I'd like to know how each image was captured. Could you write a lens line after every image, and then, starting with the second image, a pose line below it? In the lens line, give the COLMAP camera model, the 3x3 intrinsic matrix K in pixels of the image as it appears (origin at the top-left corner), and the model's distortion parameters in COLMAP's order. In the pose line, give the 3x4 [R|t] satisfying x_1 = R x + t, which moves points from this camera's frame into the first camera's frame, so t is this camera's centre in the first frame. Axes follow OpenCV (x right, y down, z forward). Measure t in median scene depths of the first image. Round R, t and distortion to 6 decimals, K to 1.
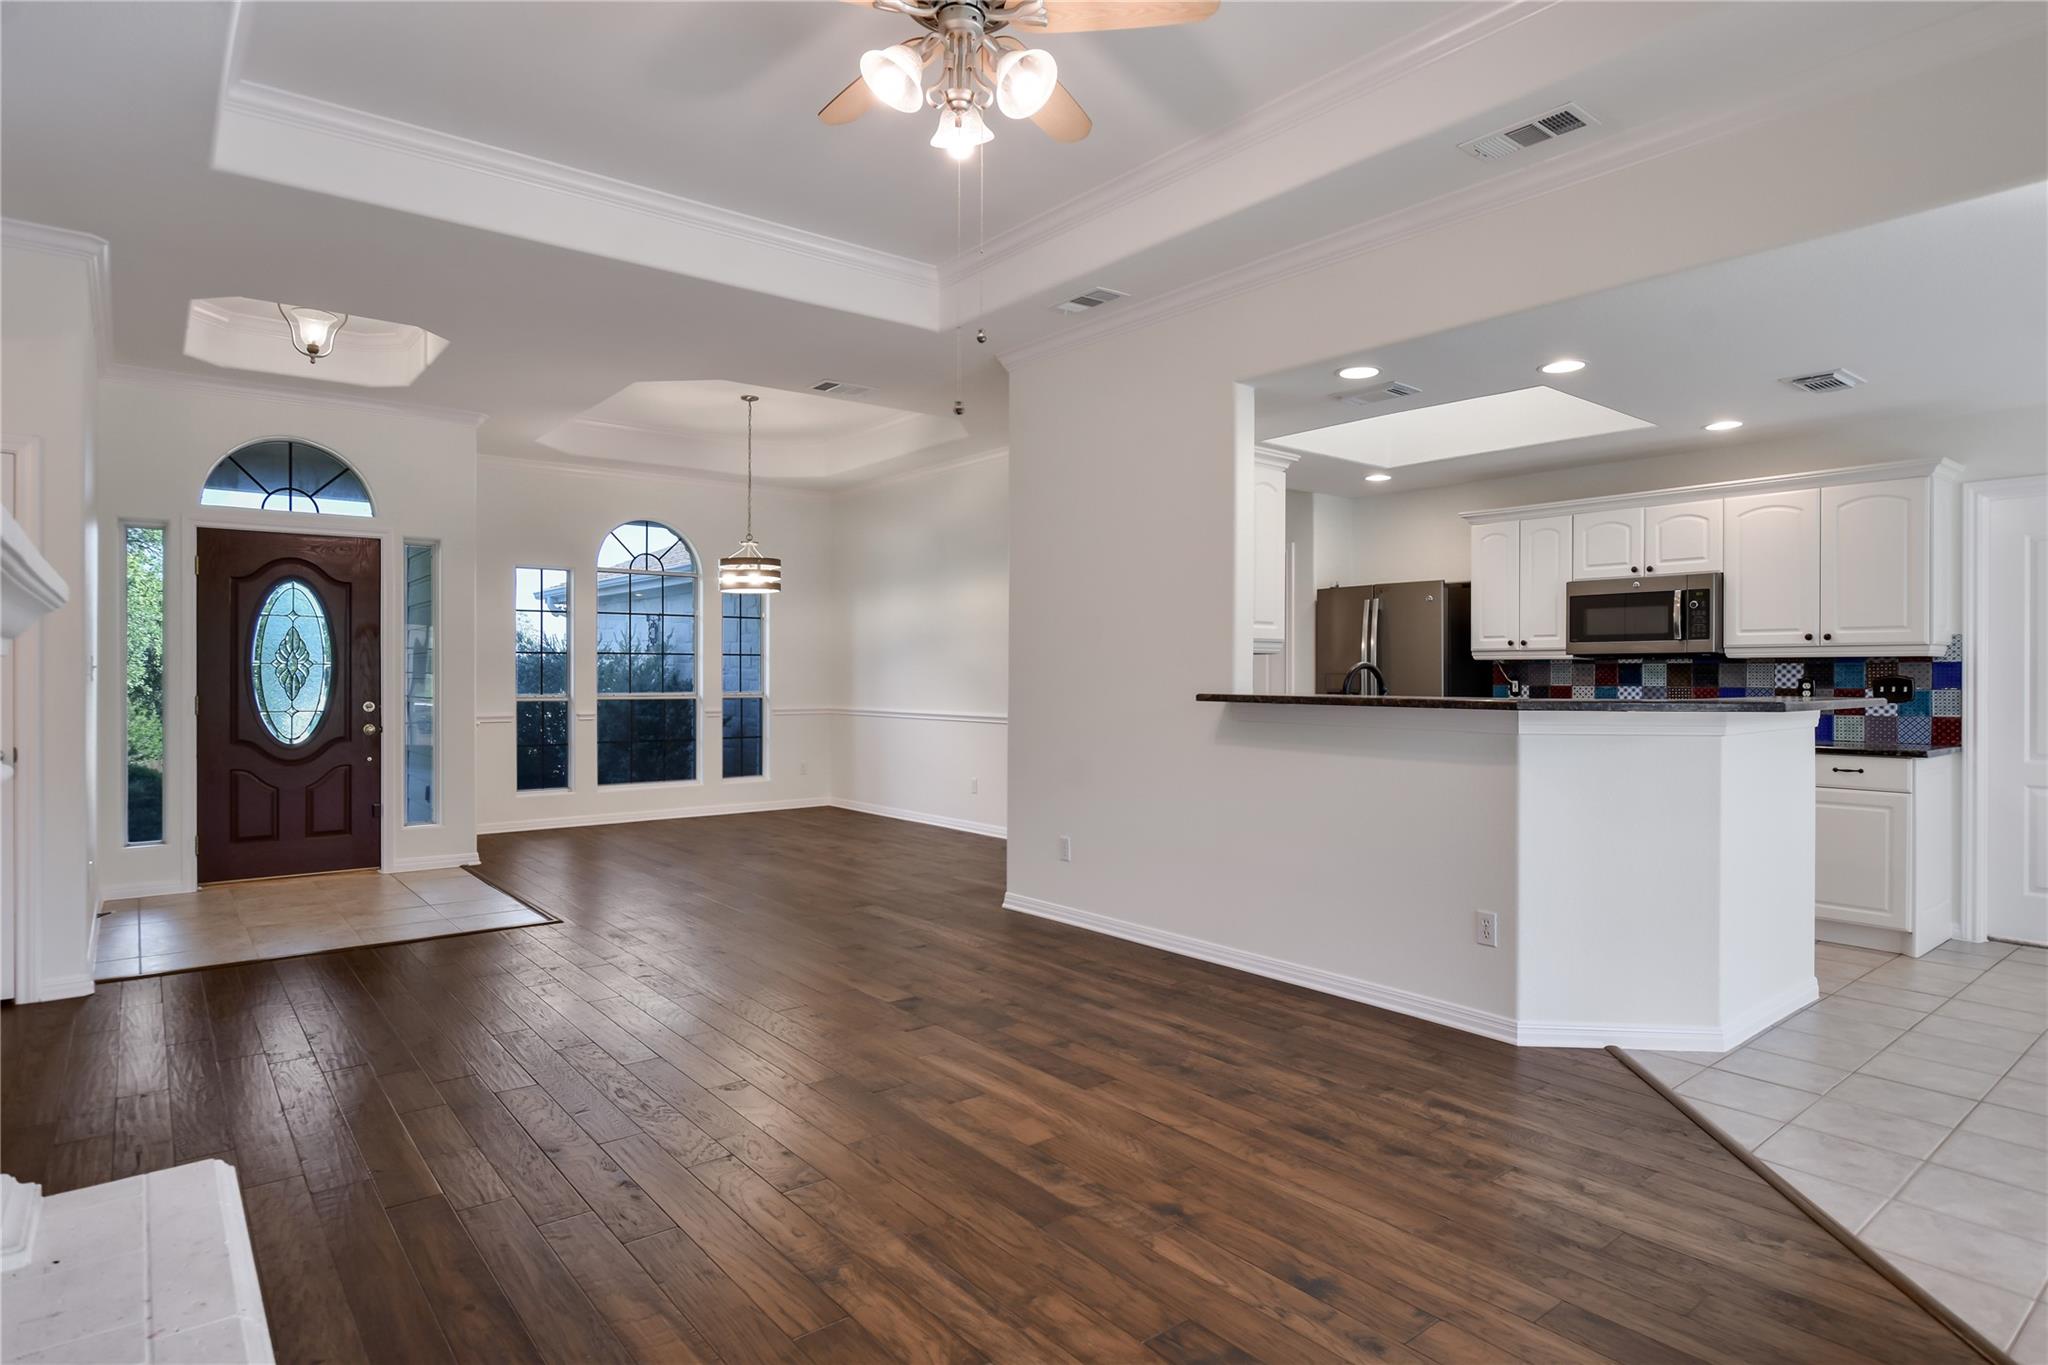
lens RADIAL K [[1103.5, 0, 1017.2], [0, 1103.5, 679.3], [0, 0, 1]] dist [-0.024431, 0.000807]
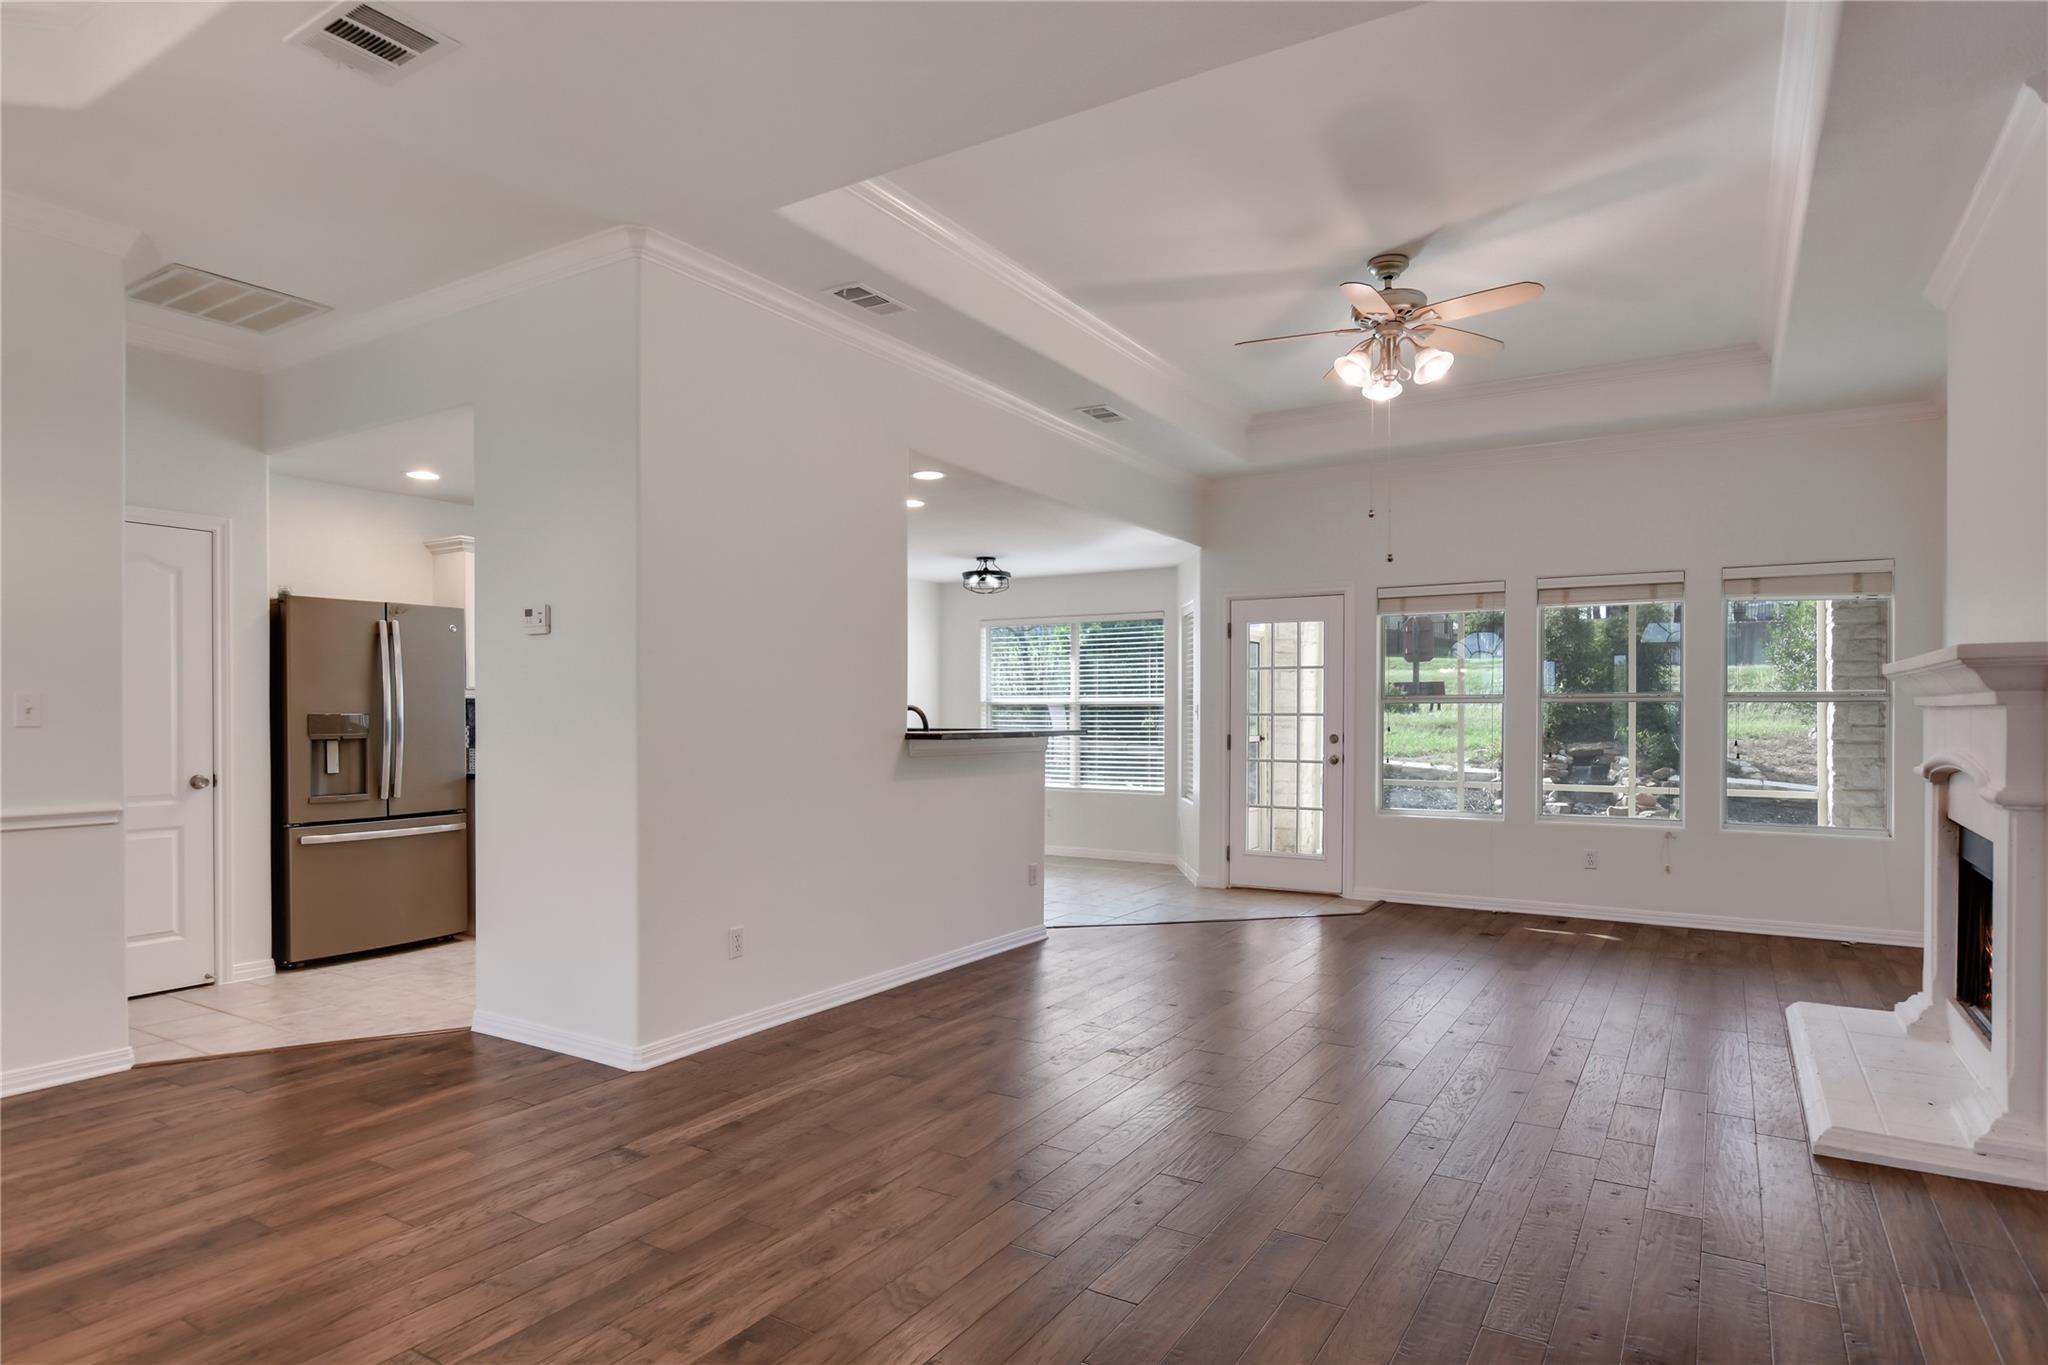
lens RADIAL K [[1123.8, 0, 1035.2], [0, 1123.8, 725.5], [0, 0, 1]] dist [-0.035401, 0.000123]
pose [[-0.341825, -0.009837, 0.939712, -1.127504], [-0.001652, 0.999950, 0.009867, -0.004980], [-0.939762, 0.001820, -0.341824, 1.596548]]
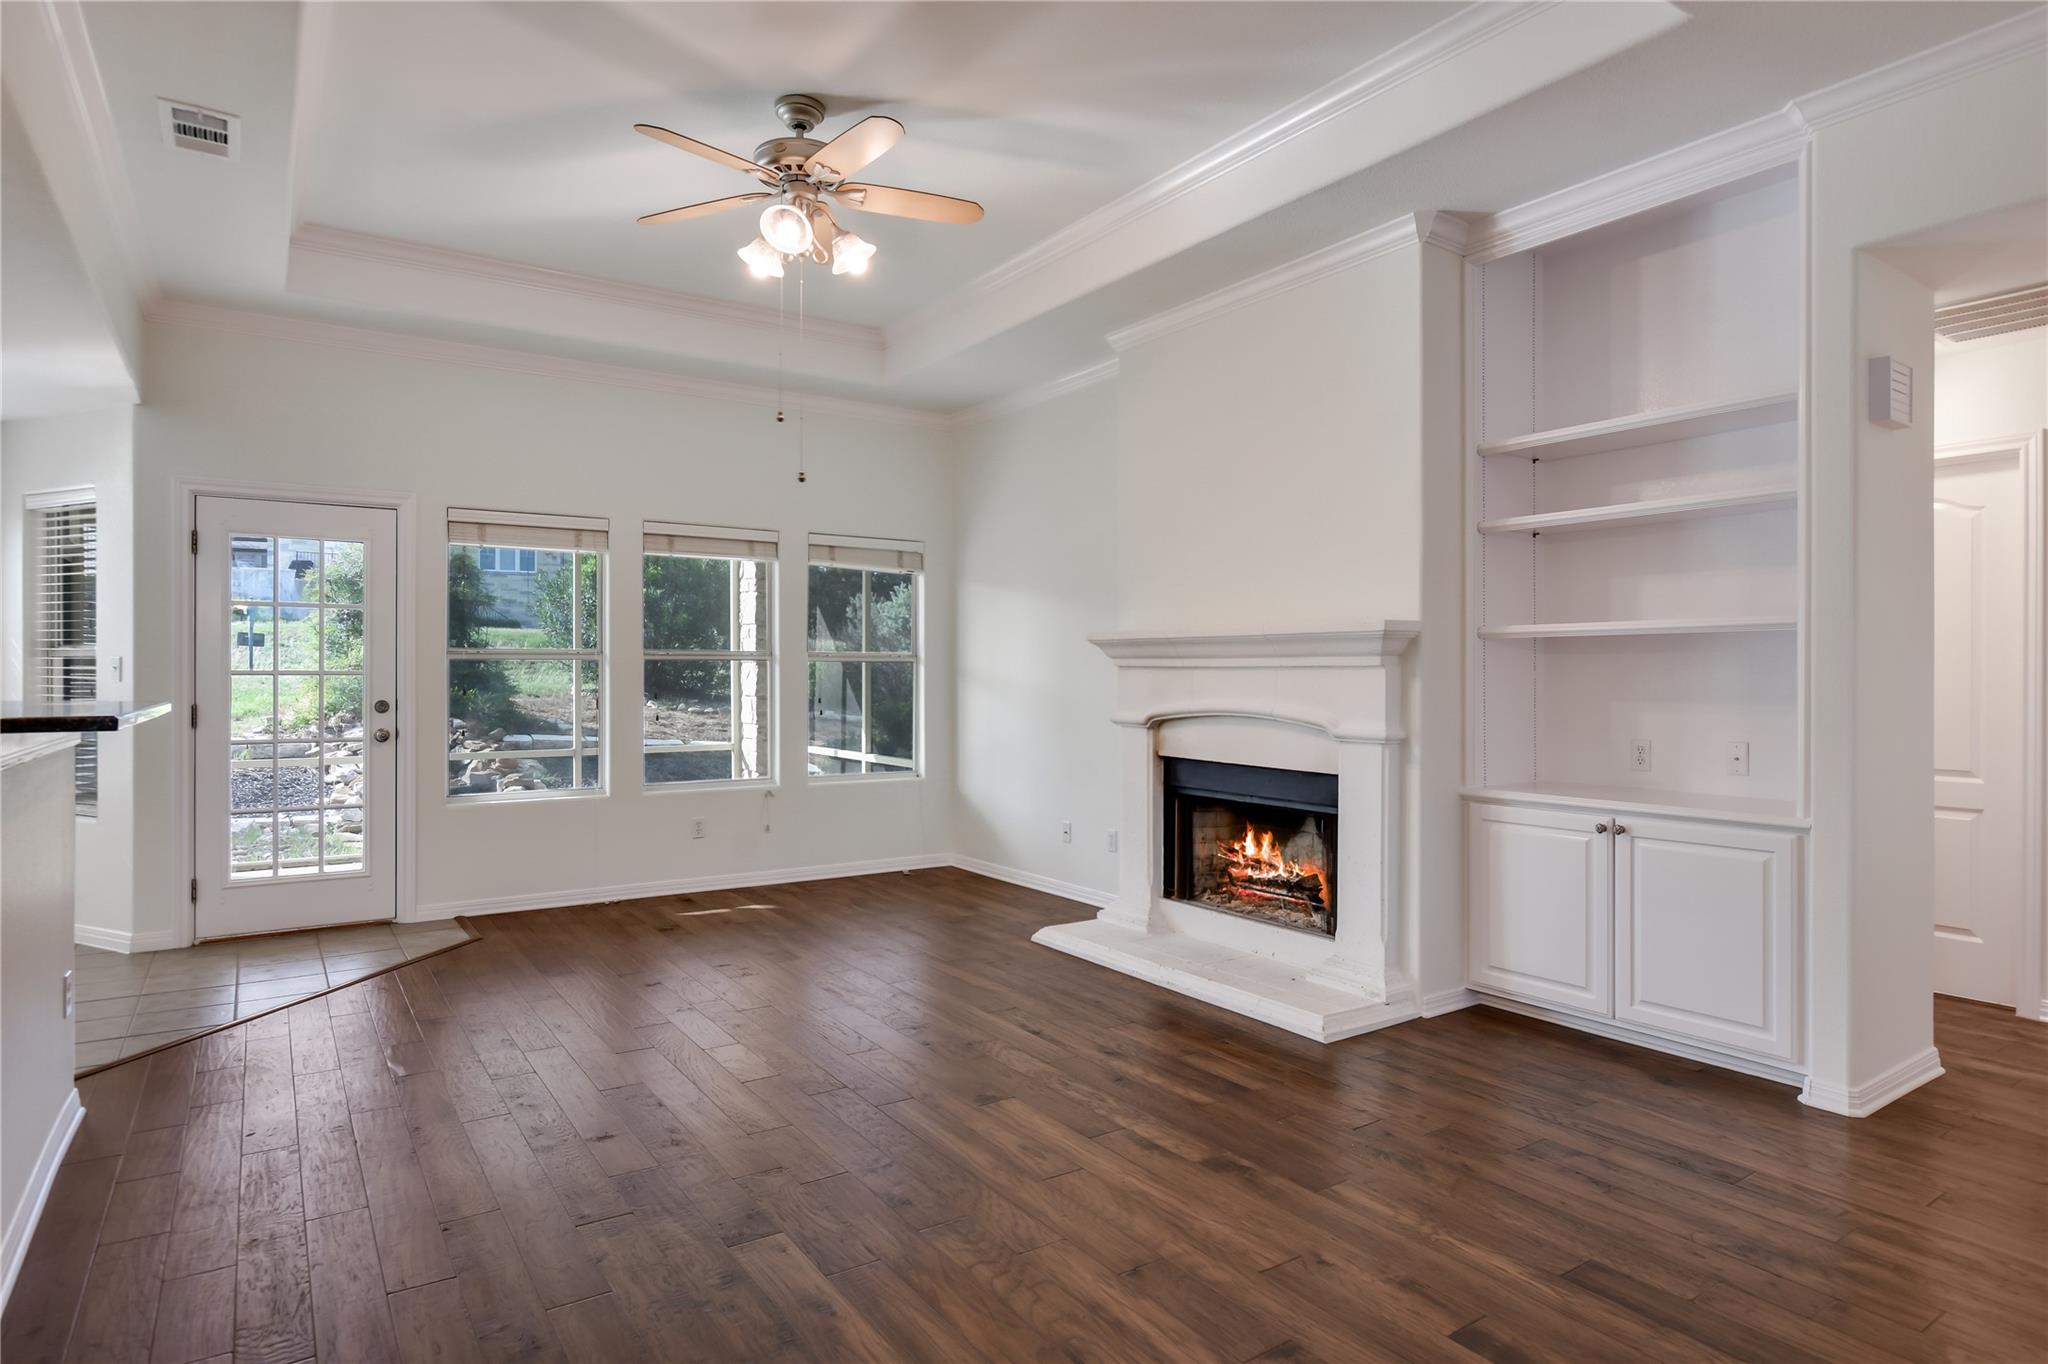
lens RADIAL K [[1103.5, 0, 1017.2], [0, 1103.5, 678.8], [0, 0, 1]] dist [-0.024431, 0.000807]
pose [[-0.997292, -0.001443, 0.073531, -0.319640], [-0.001236, 0.999995, 0.002862, -0.003683], [-0.073535, 0.002763, -0.997289, 1.769414]]
